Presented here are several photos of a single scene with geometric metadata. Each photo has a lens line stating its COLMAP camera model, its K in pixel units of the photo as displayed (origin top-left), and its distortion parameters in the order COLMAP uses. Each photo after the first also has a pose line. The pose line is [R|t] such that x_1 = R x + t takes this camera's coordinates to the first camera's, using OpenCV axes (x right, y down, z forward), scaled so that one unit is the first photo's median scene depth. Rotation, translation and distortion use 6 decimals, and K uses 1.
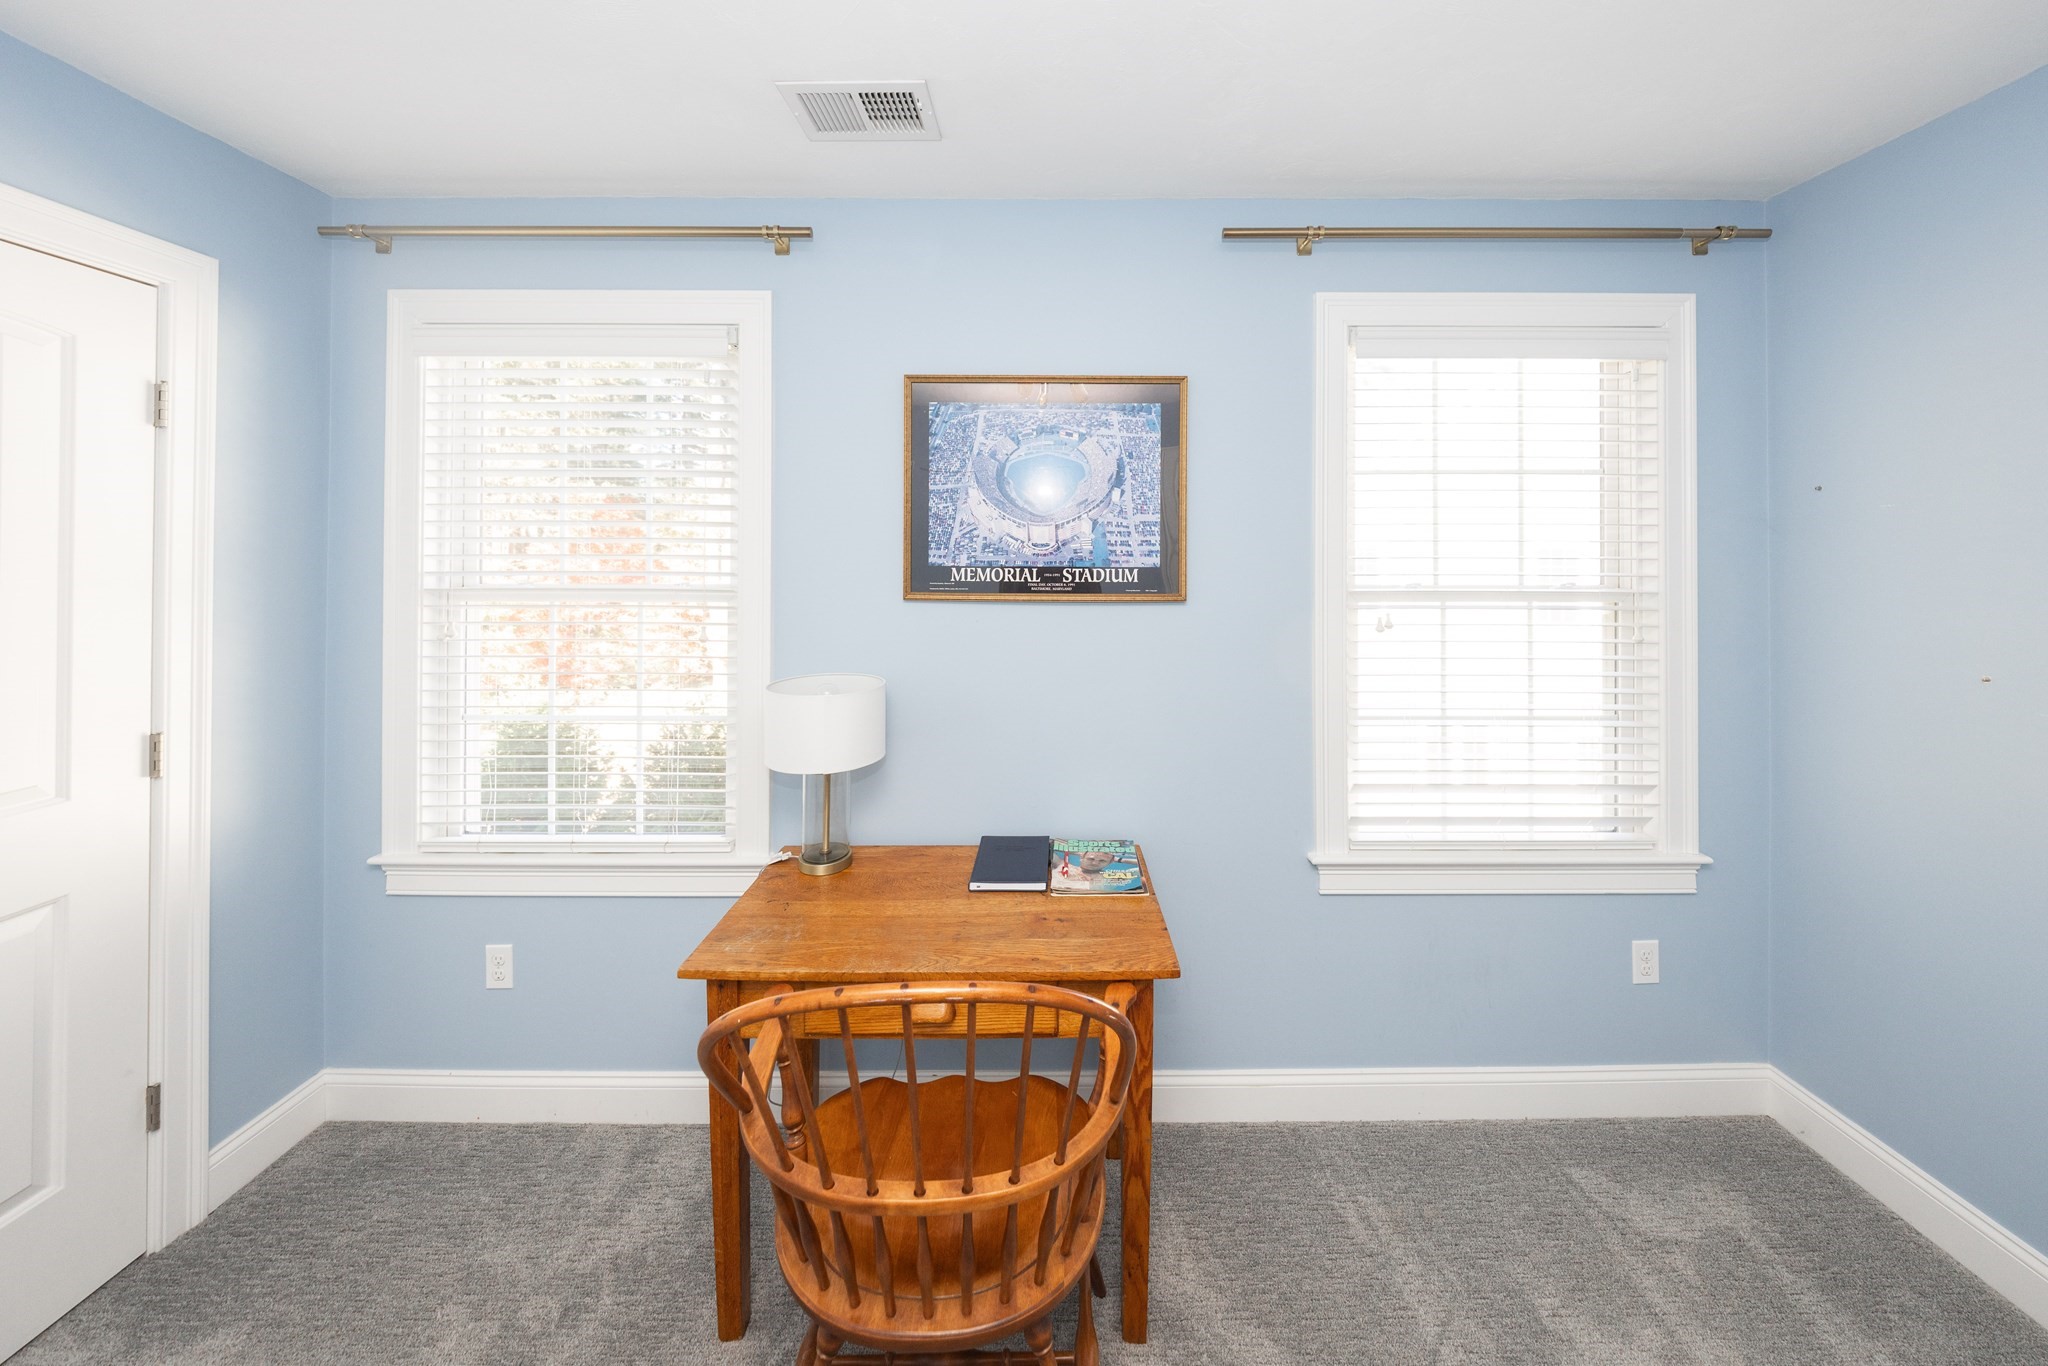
lens RADIAL K [[661.4, 0, 1074.2], [0, 661.4, 543.9], [0, 0, 1]] dist [-0.009248, -0.000284]
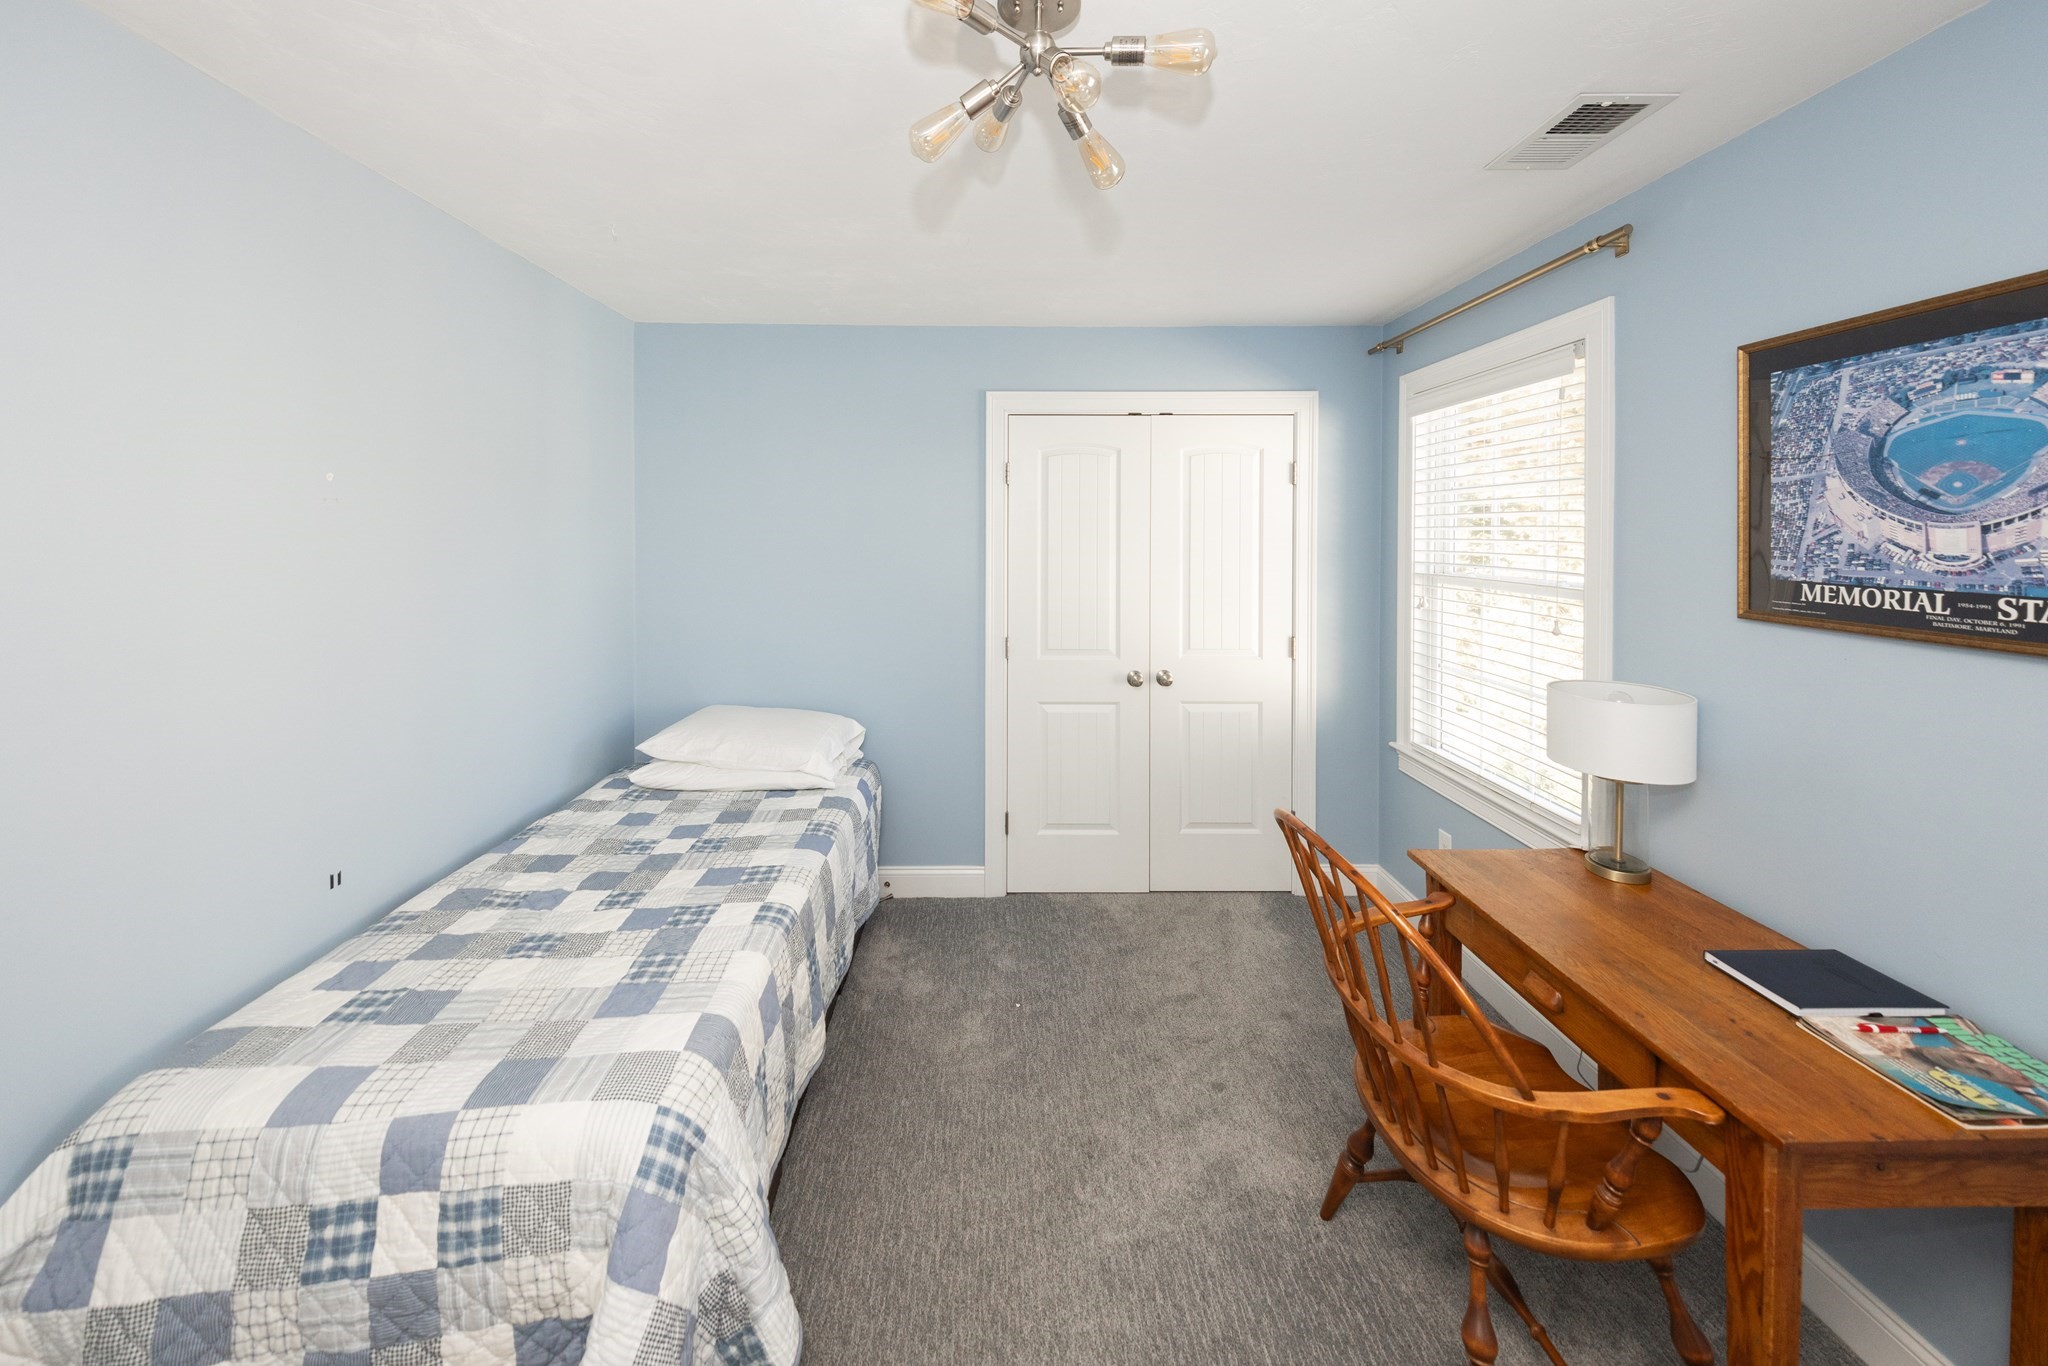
lens RADIAL K [[922.9, 0, 1028.5], [0, 922.9, 518.3], [0, 0, 1]] dist [-0.009737, 0.002479]
pose [[-0.004037, -0.006983, -0.999967, 0.872425], [0.004133, 0.999967, -0.006999, -0.035139], [0.999983, -0.004161, -0.004008, 0.108905]]
